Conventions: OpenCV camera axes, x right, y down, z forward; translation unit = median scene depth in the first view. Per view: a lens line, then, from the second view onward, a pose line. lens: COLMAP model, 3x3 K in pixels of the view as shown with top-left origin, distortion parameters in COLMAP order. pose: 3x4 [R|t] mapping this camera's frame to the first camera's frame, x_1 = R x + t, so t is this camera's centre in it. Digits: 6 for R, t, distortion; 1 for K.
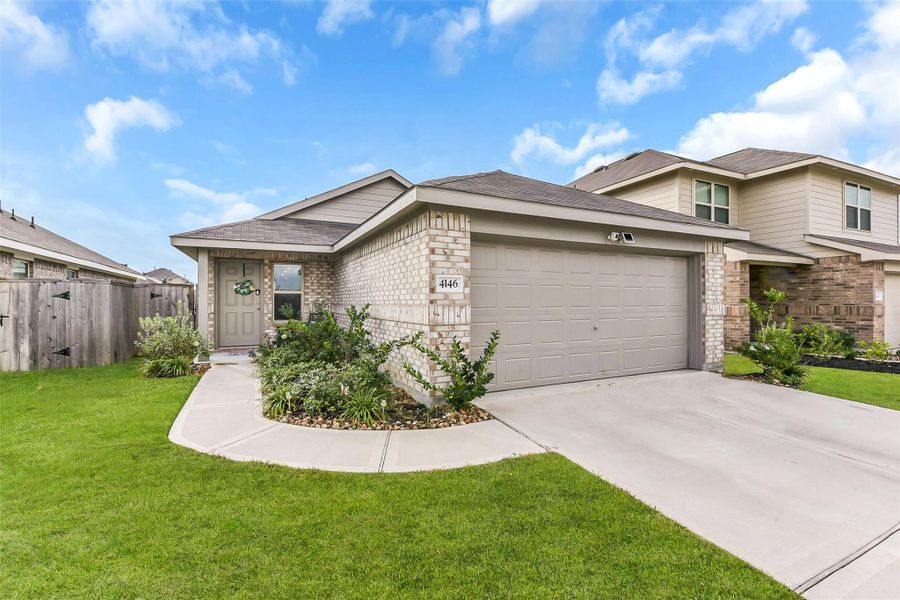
lens RADIAL K [[395.8, 0, 450.8], [0, 395.8, 300.5], [0, 0, 1]] dist [0.011832, 0.000079]
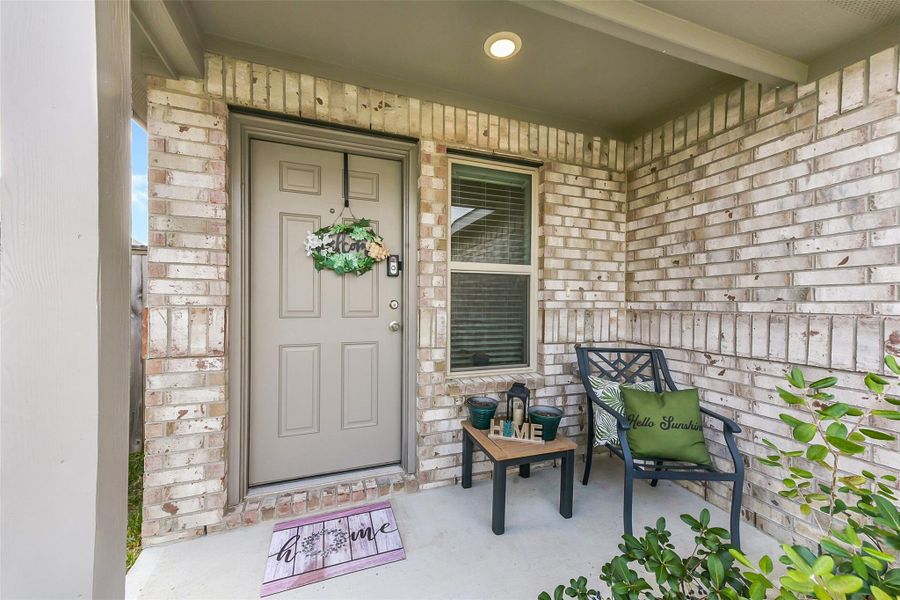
lens RADIAL K [[341.9, 0, 447.7], [0, 341.9, 300.7], [0, 0, 1]] dist [0.018878, 0.000619]
pose [[0.993458, 0.007323, -0.113962, -0.444224], [-0.007287, 0.999973, 0.000731, 0.002056], [0.113964, 0.000105, 0.993485, 0.812181]]
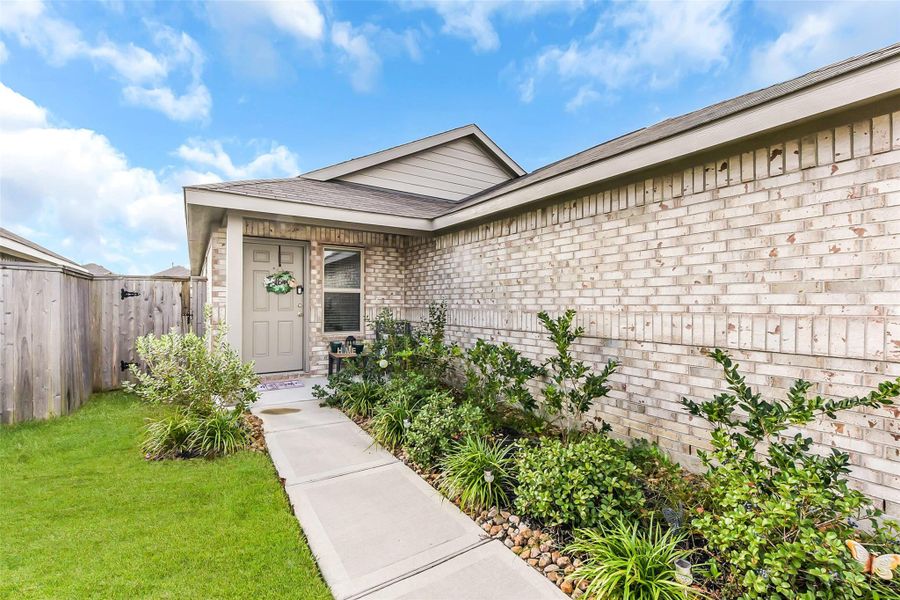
lens RADIAL K [[394.5, 0, 452.6], [0, 394.5, 299.9], [0, 0, 1]] dist [0.005267, 0.000244]
pose [[0.992696, 0.005944, 0.120492, -0.327807], [-0.005370, 0.999973, -0.005088, -0.002490], [-0.120519, 0.004404, 0.992701, 0.332492]]
